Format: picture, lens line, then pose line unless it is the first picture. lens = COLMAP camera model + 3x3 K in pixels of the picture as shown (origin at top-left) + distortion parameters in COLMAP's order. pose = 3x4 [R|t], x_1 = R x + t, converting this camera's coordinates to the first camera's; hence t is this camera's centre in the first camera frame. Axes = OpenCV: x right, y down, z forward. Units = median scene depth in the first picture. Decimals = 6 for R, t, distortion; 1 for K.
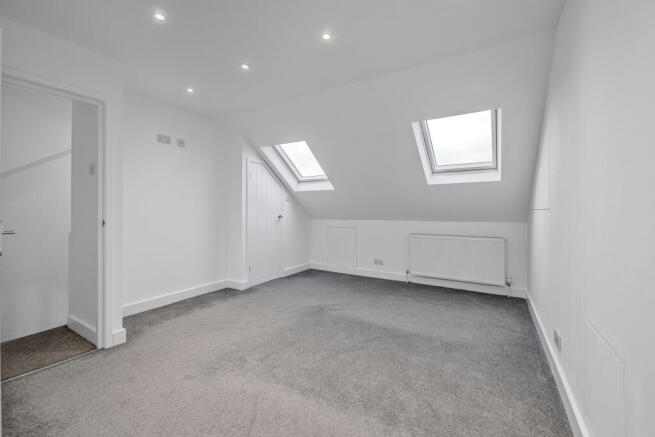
lens RADIAL K [[273.8, 0, 324.9], [0, 273.8, 212.8], [0, 0, 1]] dist [-0.000409, 0.000005]
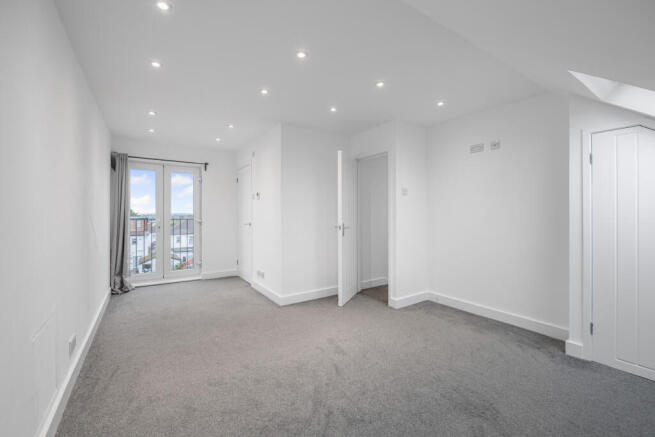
lens RADIAL K [[273.8, 0, 325.3], [0, 273.8, 215.7], [0, 0, 1]] dist [-0.000409, 0.000005]
pose [[-0.409689, 0.000315, -0.912225, 0.557973], [-0.013944, 0.999881, 0.006607, -0.021259], [0.912119, 0.015427, -0.409636, 0.912839]]
